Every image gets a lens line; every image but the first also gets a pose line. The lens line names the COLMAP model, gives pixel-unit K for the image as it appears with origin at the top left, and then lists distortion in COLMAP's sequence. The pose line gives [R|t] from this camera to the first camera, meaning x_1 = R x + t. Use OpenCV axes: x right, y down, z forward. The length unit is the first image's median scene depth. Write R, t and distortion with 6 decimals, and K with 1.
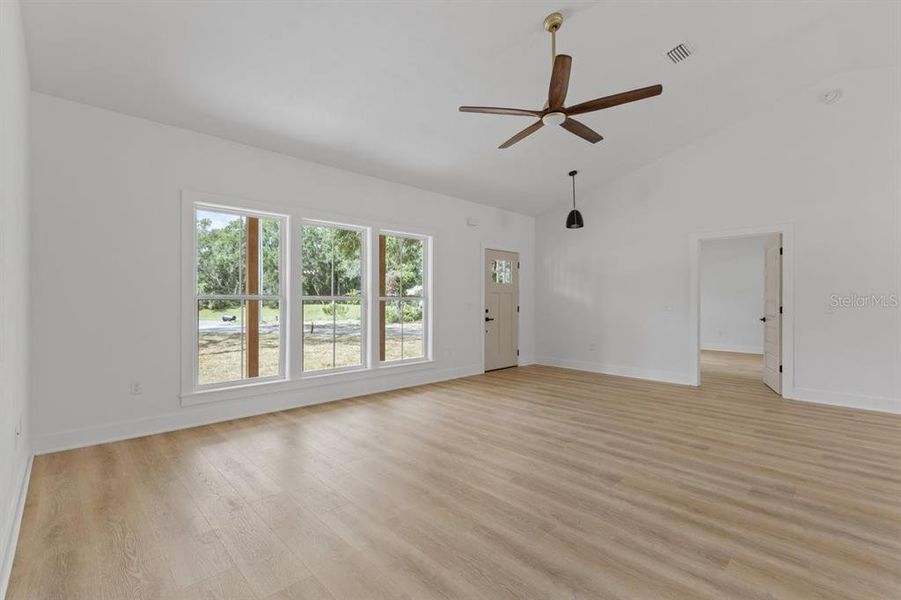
lens RADIAL K [[403.0, 0, 450.2], [0, 403.0, 298.9], [0, 0, 1]] dist [-0.003310, 0.000589]
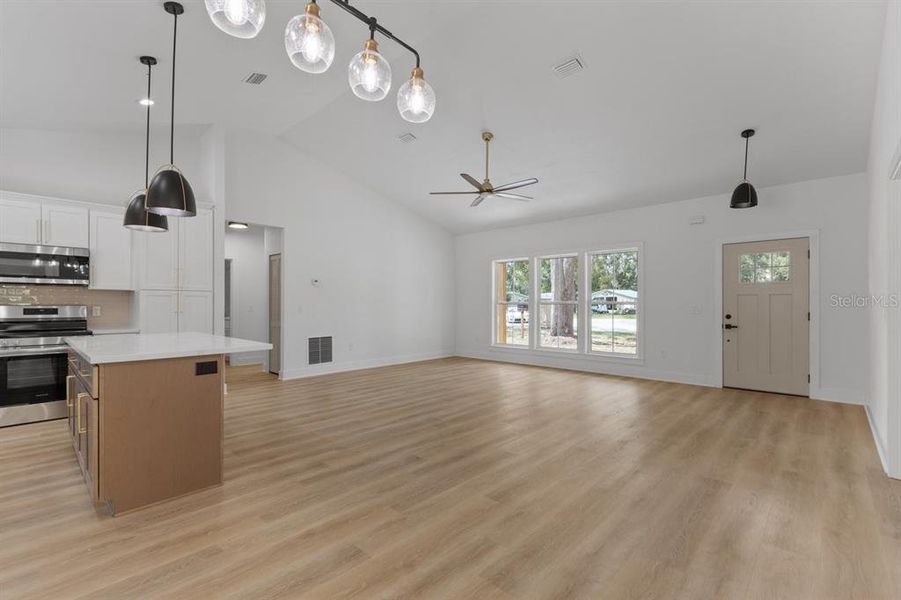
lens RADIAL K [[403.0, 0, 443.7], [0, 403.0, 302.3], [0, 0, 1]] dist [-0.003310, 0.000589]
pose [[0.038667, -0.008767, -0.999214, 0.923744], [0.004193, 0.999954, -0.008612, 0.004265], [0.999243, -0.003857, 0.038702, 0.366693]]
